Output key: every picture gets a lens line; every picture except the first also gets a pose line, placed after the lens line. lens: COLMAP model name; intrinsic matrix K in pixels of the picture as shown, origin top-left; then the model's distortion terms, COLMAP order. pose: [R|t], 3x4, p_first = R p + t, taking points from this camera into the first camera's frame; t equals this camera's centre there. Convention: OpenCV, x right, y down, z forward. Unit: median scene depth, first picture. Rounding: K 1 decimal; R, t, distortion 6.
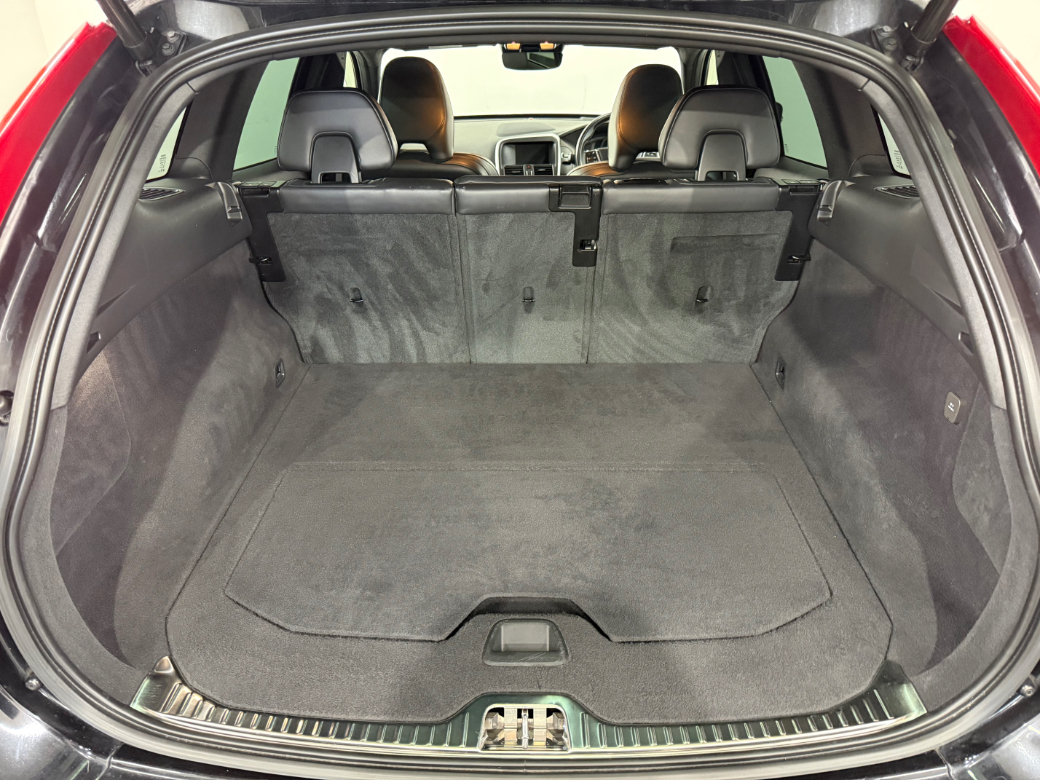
lens RADIAL K [[701.5, 0, 520.0], [0, 701.5, 390.0], [0, 0, 1]] dist [-0.032556, 0.005705]
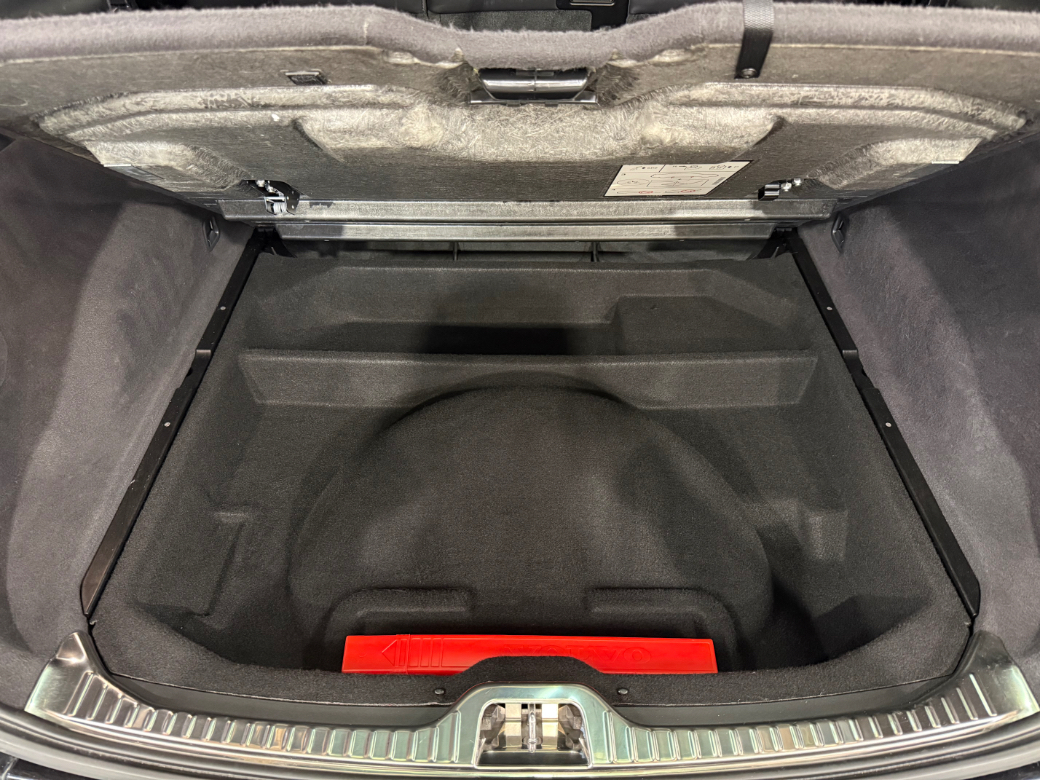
lens RADIAL K [[701.5, 0, 520.0], [0, 701.5, 390.0], [0, 0, 1]] dist [-0.032556, 0.005705]
pose [[0.999815, -0.005377, 0.018472, -0.014977], [0.000655, 0.969112, 0.246618, -0.063410], [-0.019227, -0.246561, 0.968937, 0.255077]]
